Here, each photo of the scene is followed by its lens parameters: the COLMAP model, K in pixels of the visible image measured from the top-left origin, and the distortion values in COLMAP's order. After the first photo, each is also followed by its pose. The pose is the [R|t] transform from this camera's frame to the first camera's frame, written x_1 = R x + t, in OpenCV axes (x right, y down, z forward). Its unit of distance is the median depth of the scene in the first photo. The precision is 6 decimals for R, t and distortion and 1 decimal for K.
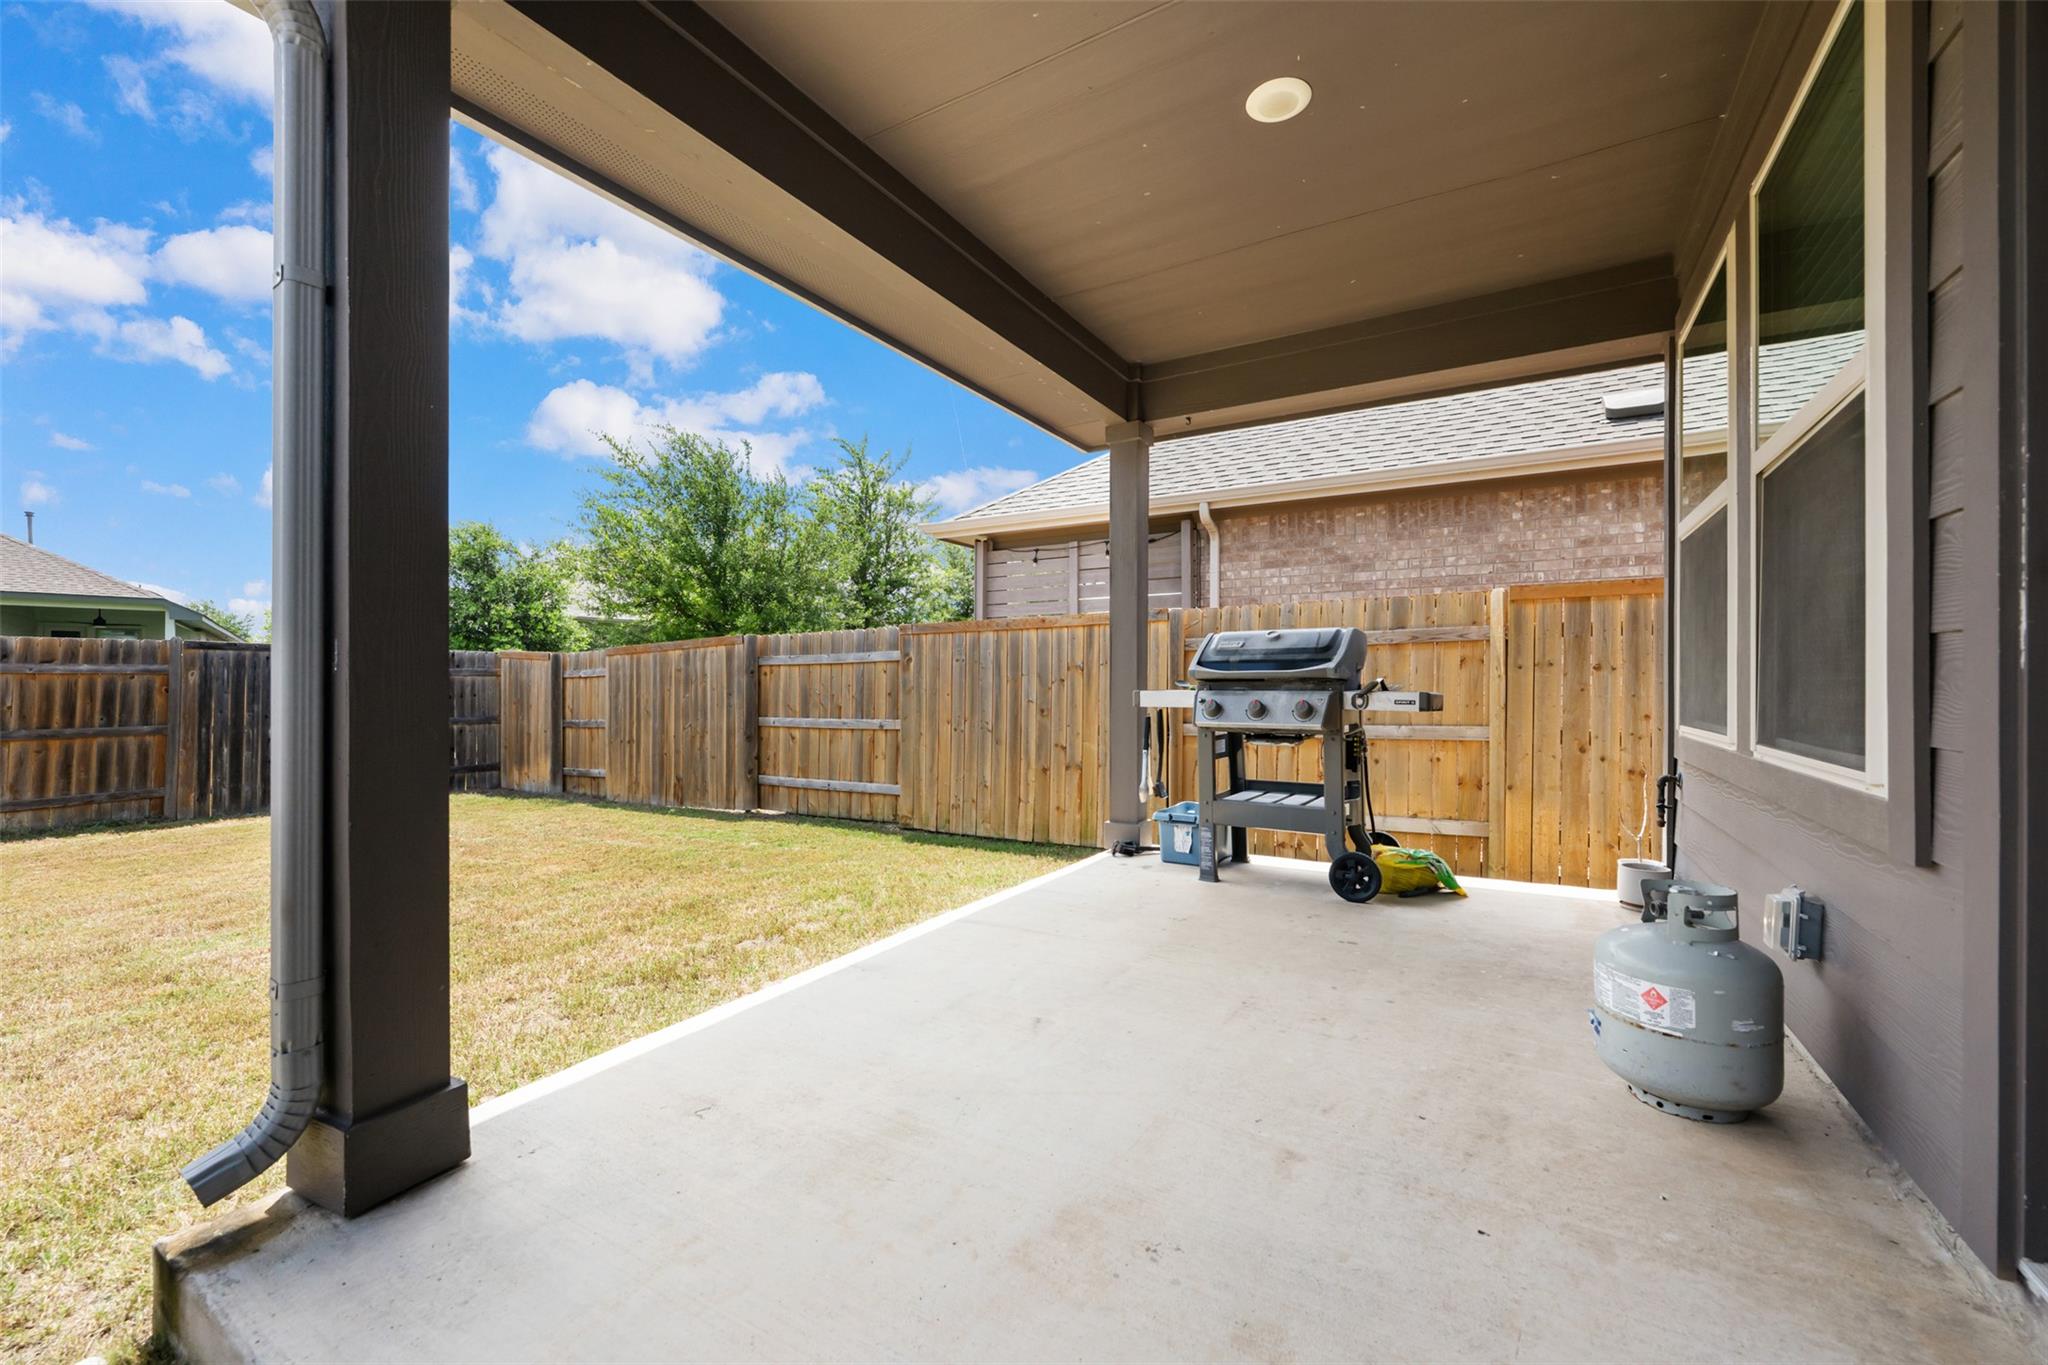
lens RADIAL K [[819.2, 0, 1019.3], [0, 819.2, 685.9], [0, 0, 1]] dist [-0.002720, -0.000239]
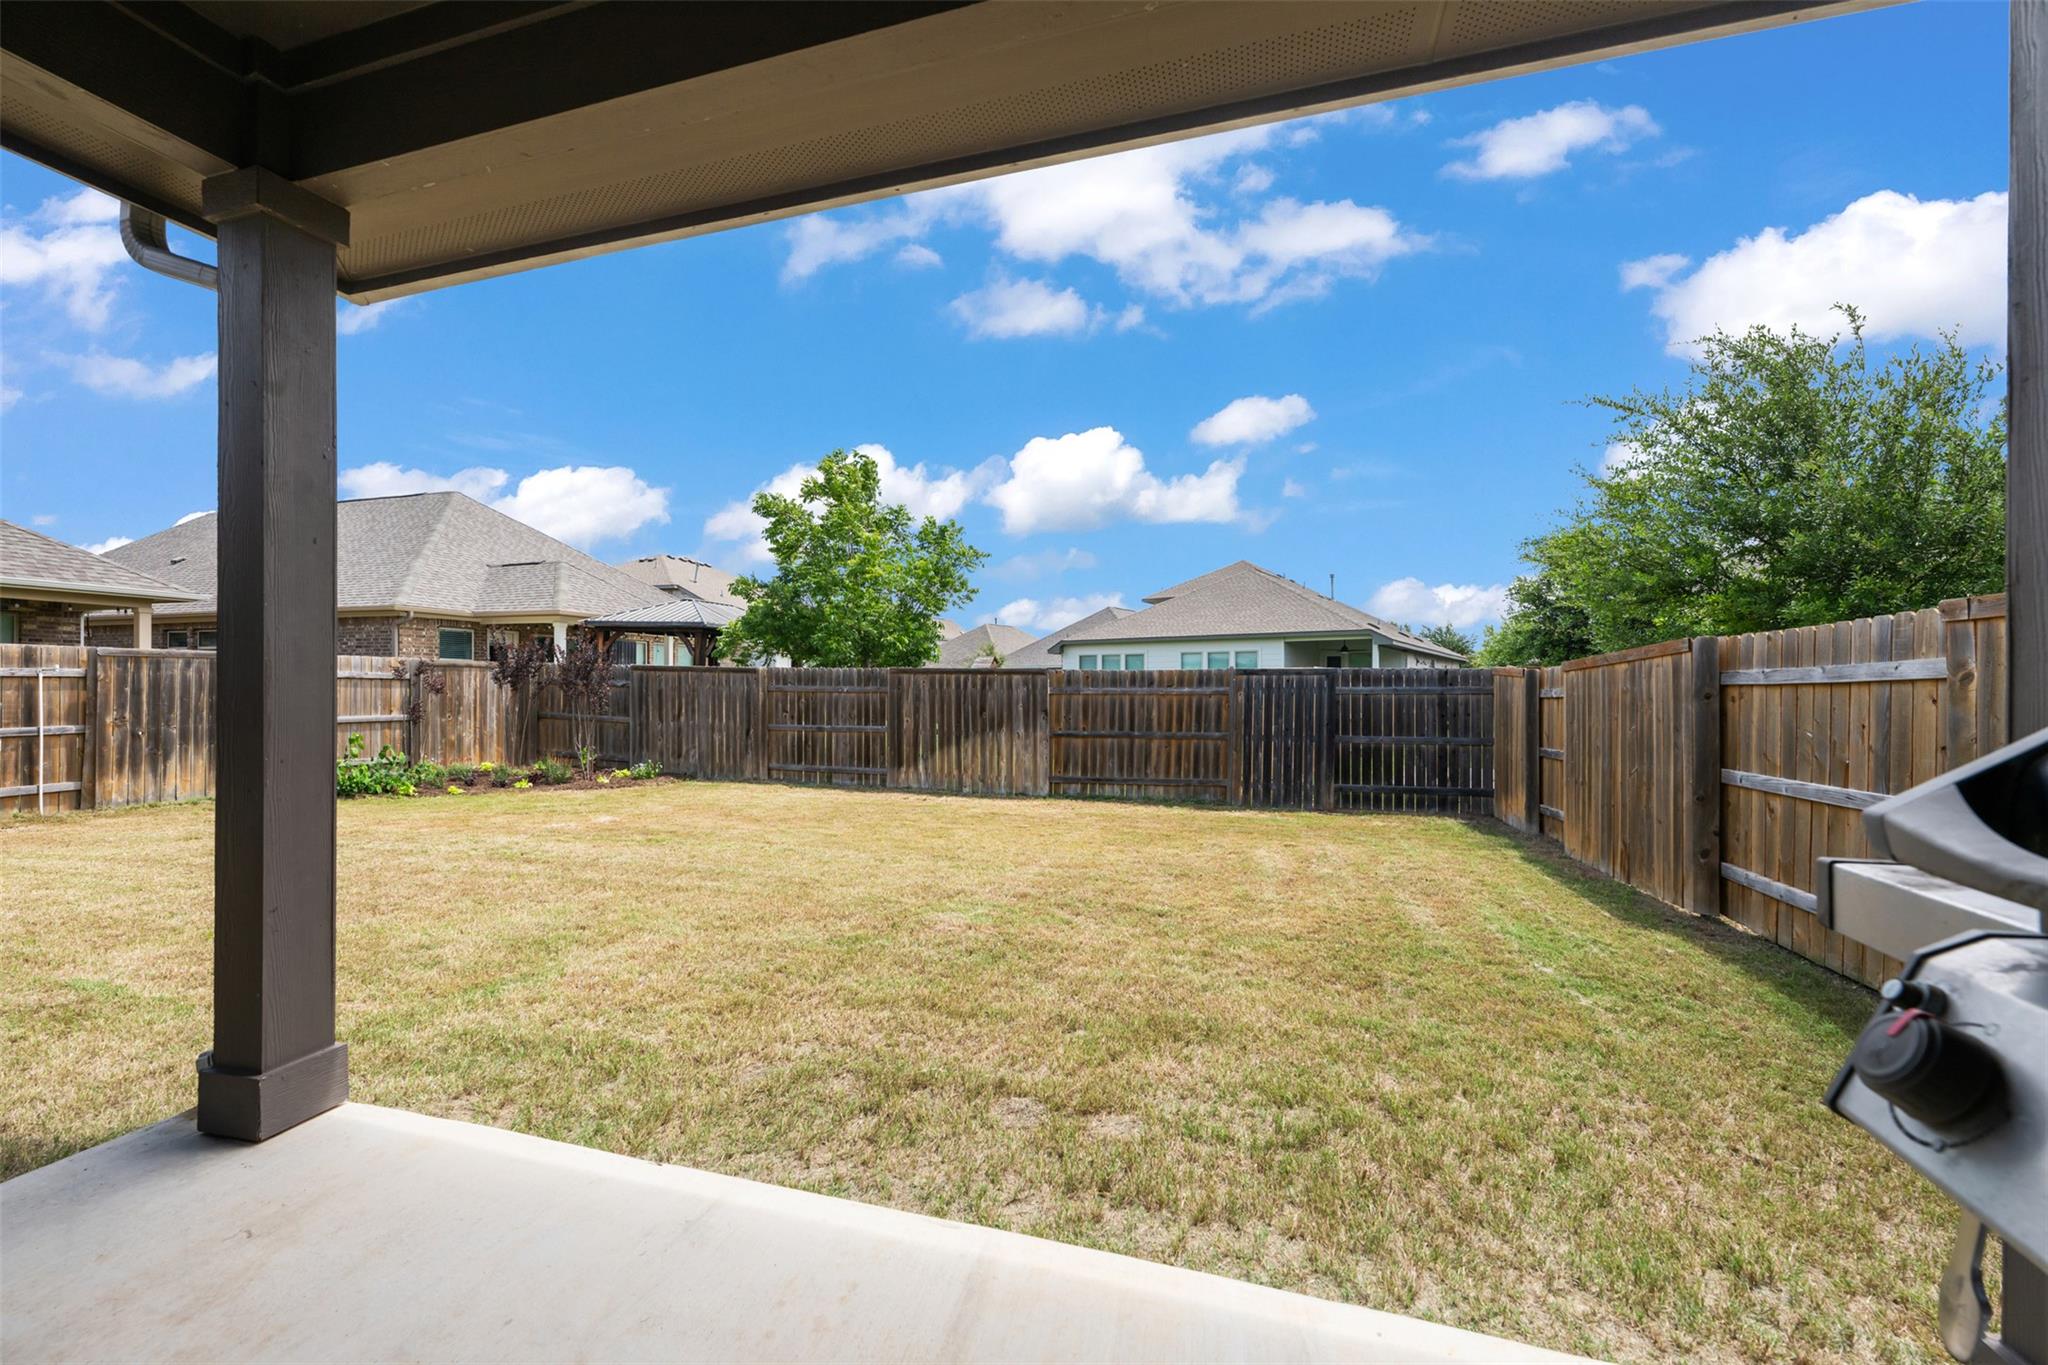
lens RADIAL K [[819.2, 0, 1023.2], [0, 819.2, 687.1], [0, 0, 1]] dist [-0.002720, -0.000239]
pose [[0.234848, -0.001775, -0.972031, 0.157672], [0.001357, 0.999998, -0.001498, -0.023093], [0.972031, -0.000967, 0.234849, 0.345210]]
